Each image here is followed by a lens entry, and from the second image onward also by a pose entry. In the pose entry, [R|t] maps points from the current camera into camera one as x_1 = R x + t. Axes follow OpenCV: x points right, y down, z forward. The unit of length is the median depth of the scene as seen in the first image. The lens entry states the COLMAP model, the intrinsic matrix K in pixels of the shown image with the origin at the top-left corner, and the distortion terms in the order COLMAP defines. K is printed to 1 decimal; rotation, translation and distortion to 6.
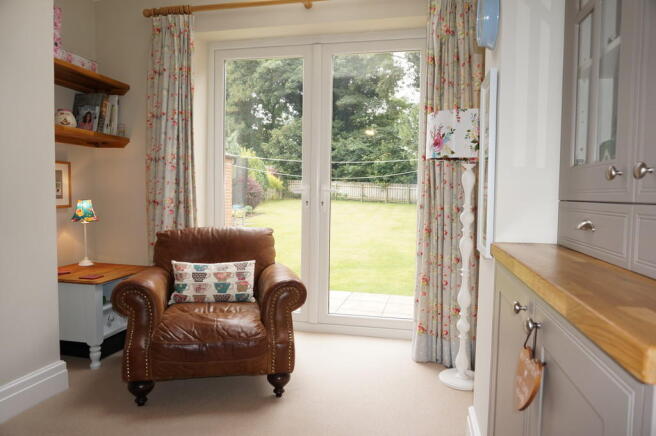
lens RADIAL K [[441.8, 0, 328.0], [0, 441.8, 218.0], [0, 0, 1]] dist [-0.024689, 0.003266]
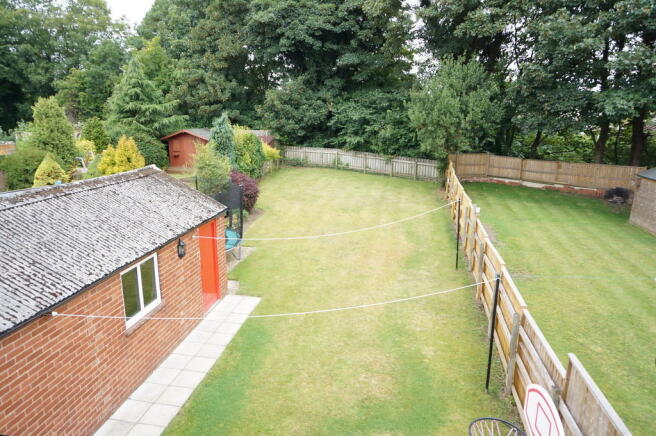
lens RADIAL K [[441.8, 0, 328.0], [0, 441.8, 218.0], [0, 0, 1]] dist [-0.024689, 0.003266]
pose [[0.999929, -0.009616, 0.007044, -0.008401], [0.008257, 0.984956, 0.172608, -0.103346], [-0.008598, -0.172538, 0.984965, 0.059900]]
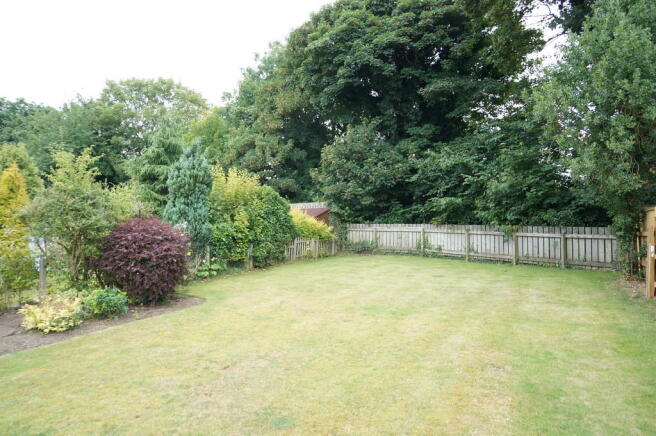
lens RADIAL K [[441.8, 0, 328.0], [0, 441.8, 218.0], [0, 0, 1]] dist [-0.024689, 0.003266]
pose [[0.955335, -0.025021, -0.294464, 0.071647], [-0.004619, 0.995024, -0.099532, -0.033985], [0.295489, 0.096447, 0.950465, 0.420410]]
